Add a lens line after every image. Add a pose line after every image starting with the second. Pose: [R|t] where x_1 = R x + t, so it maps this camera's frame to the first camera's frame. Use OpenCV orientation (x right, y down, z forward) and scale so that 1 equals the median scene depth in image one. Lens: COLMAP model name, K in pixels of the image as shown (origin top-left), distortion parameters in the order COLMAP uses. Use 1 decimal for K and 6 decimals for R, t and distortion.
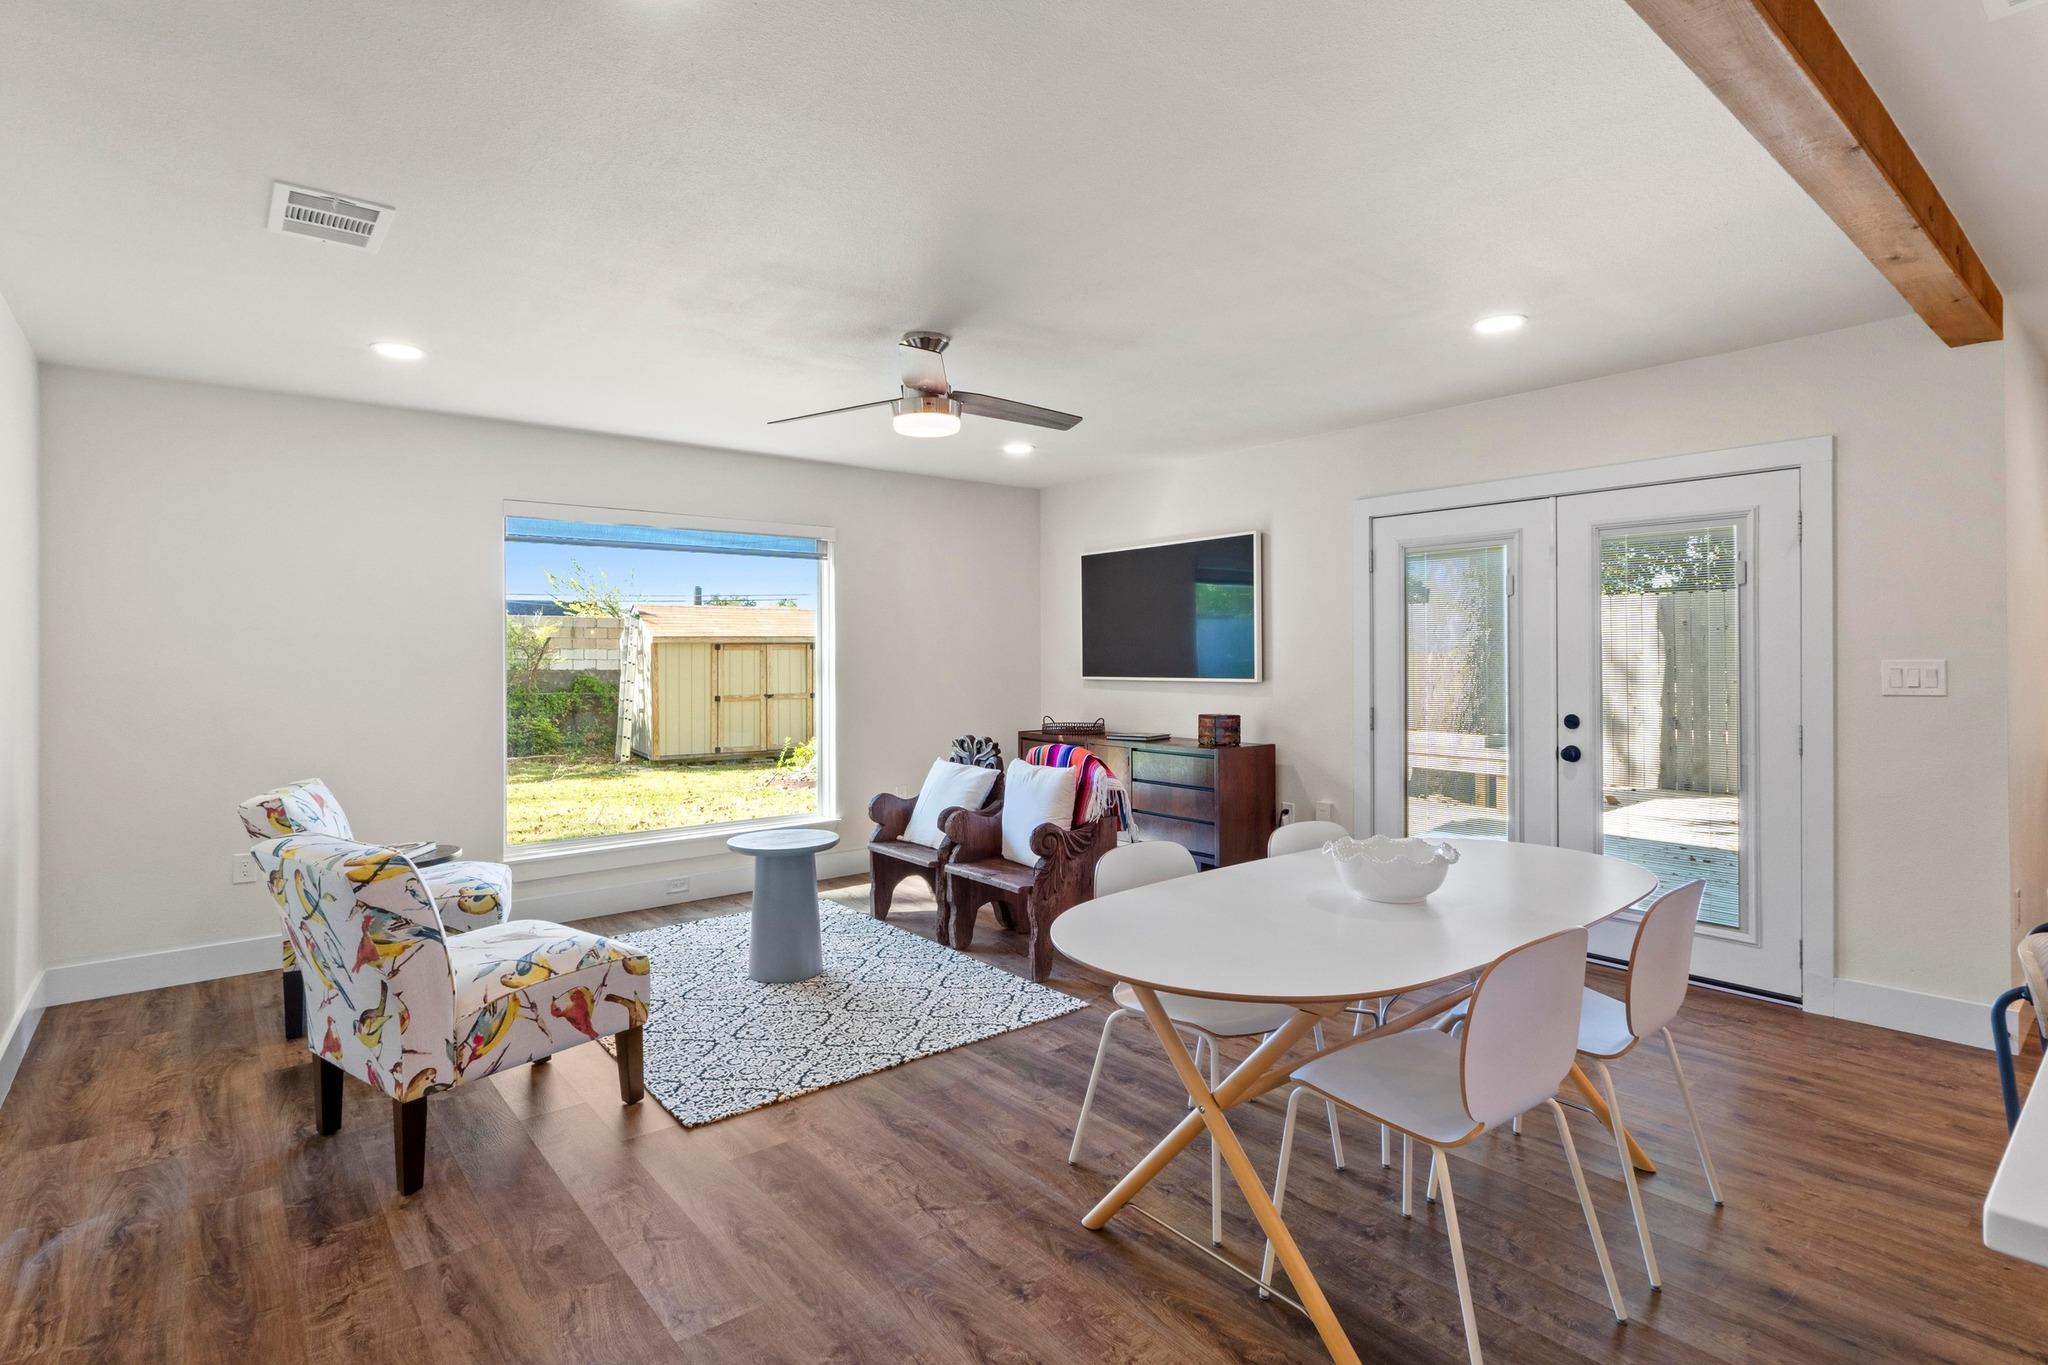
lens RADIAL K [[1009.0, 0, 1028.2], [0, 1009.0, 657.5], [0, 0, 1]] dist [-0.000862, -0.000439]
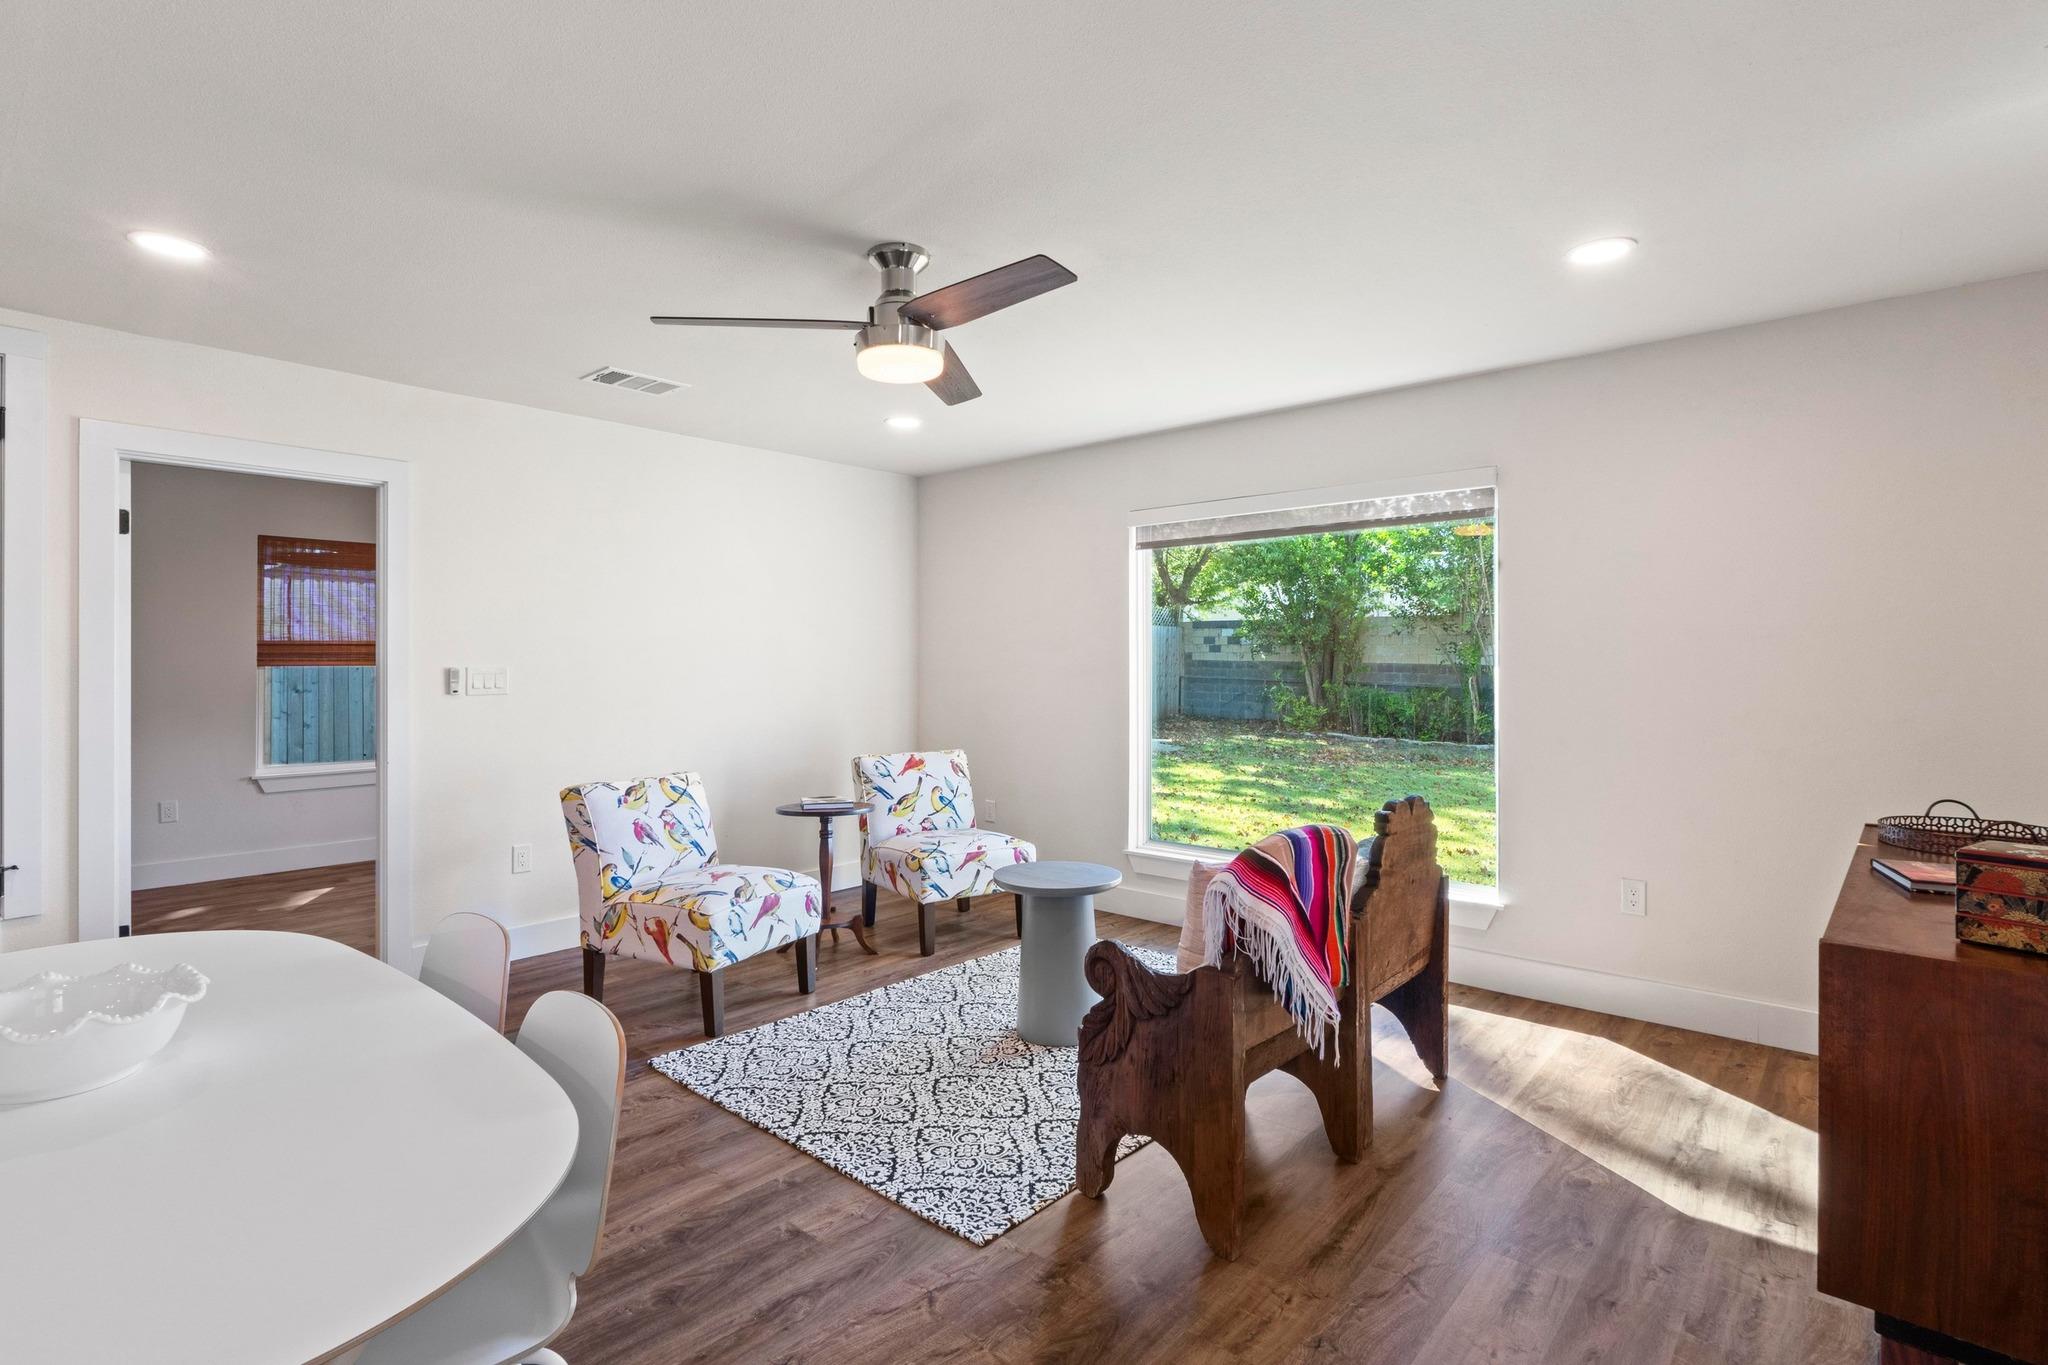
lens RADIAL K [[1001.8, 0, 1023.0], [0, 1001.8, 664.3], [0, 0, 1]] dist [-0.003790, -0.000737]
pose [[0.144081, 0.011947, -0.989494, 0.608858], [-0.001144, 0.999928, 0.011906, -0.008718], [0.989565, -0.000583, 0.144084, 0.880028]]
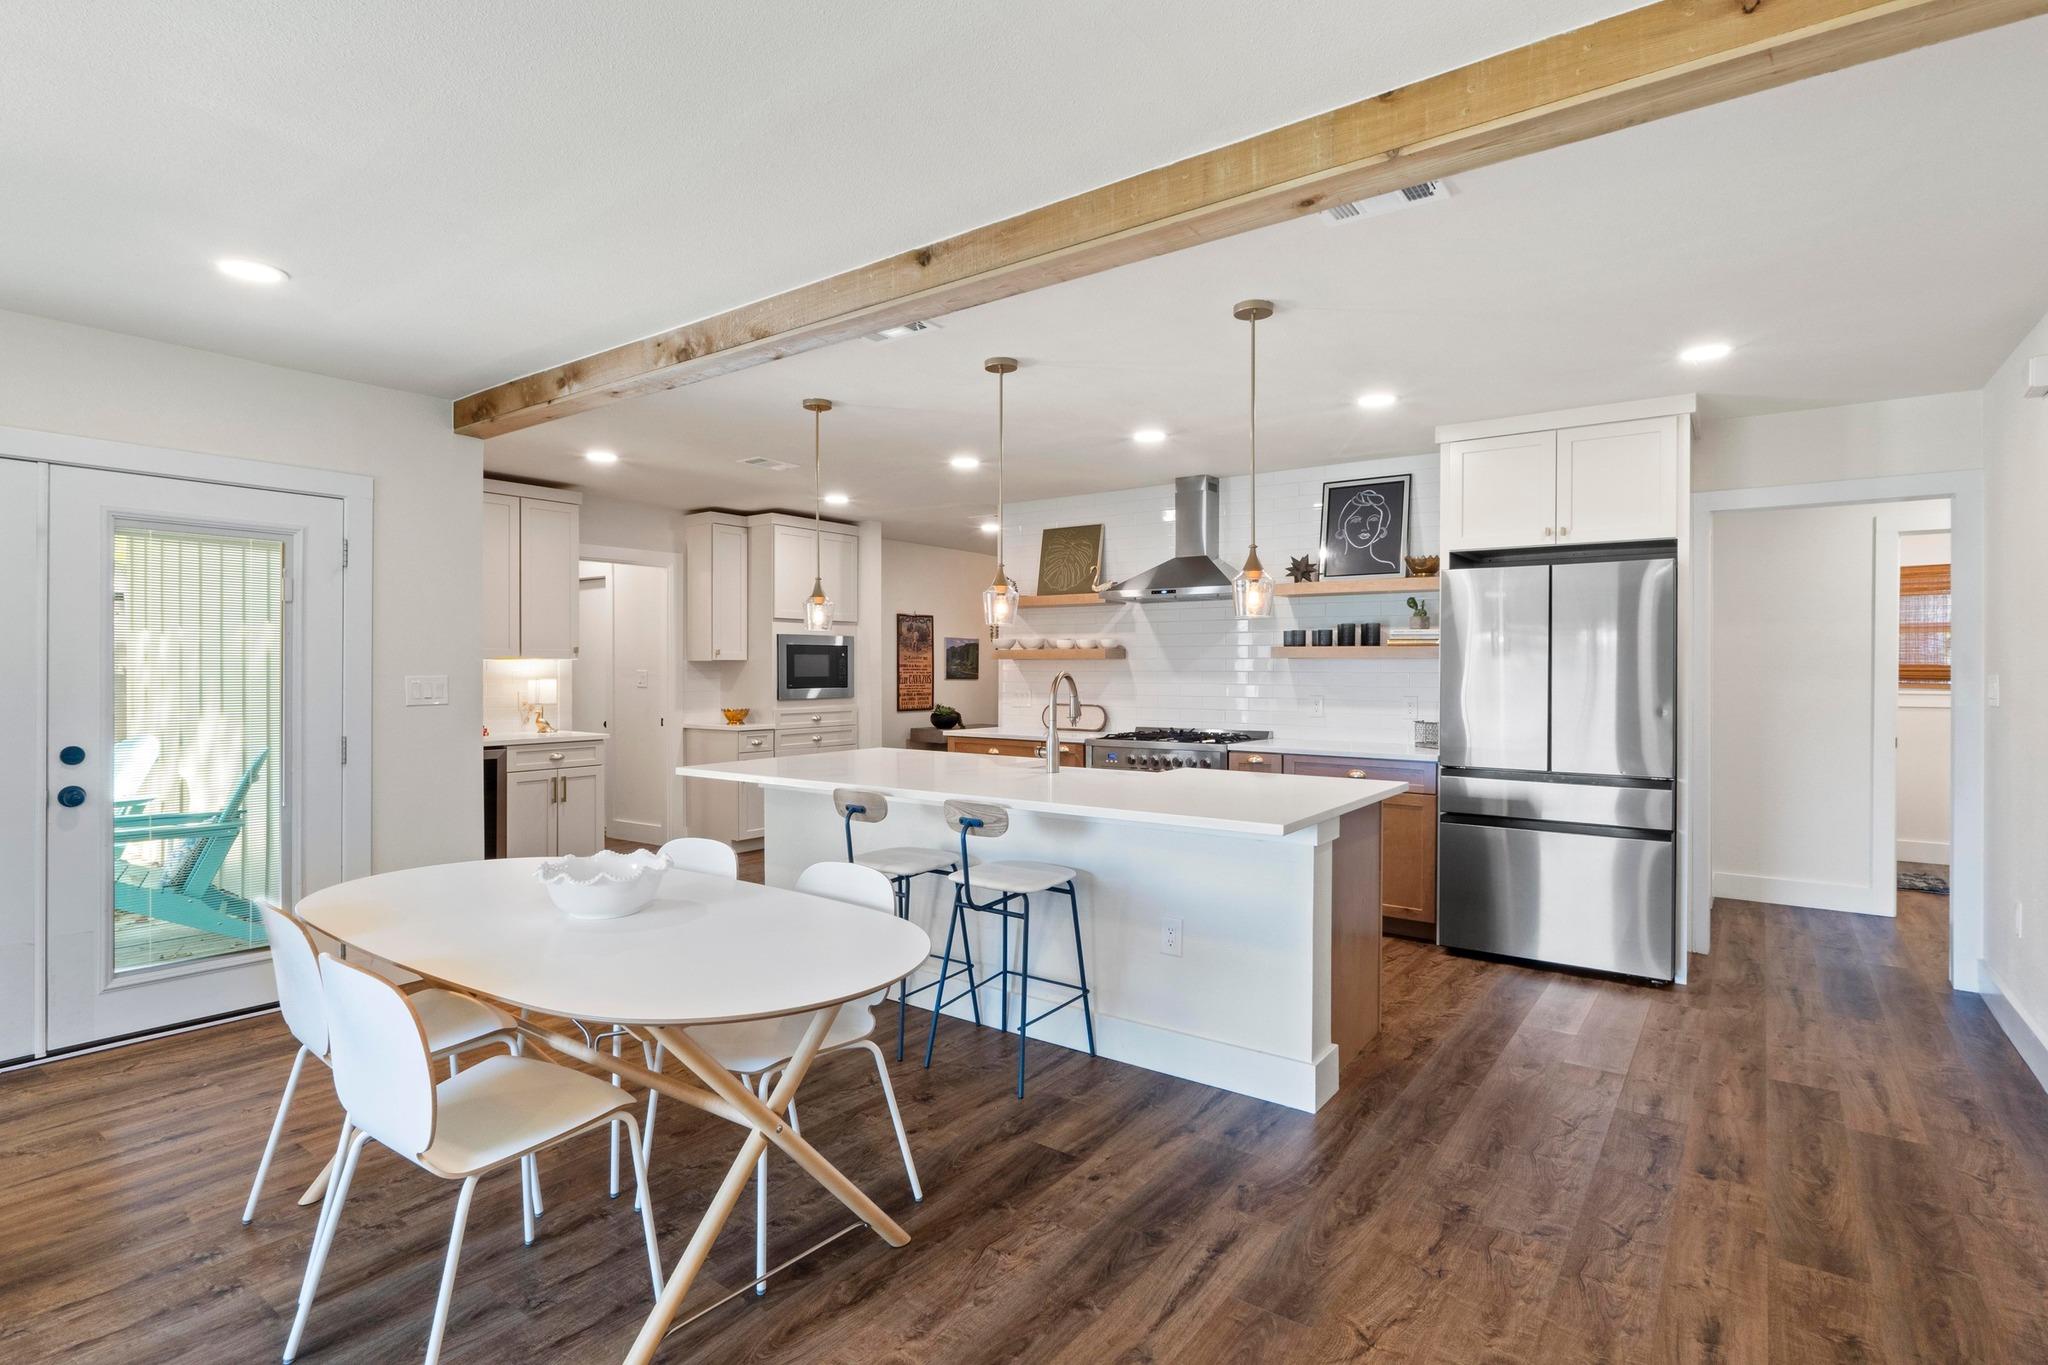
lens RADIAL K [[1004.5, 0, 1023.9], [0, 1004.5, 674.8], [0, 0, 1]] dist [-0.002985, -0.000526]
pose [[-0.243793, 0.001415, 0.969826, -0.420894], [0.000067, 0.999999, -0.001443, 0.002047], [-0.969827, -0.000286, -0.243793, 0.504864]]
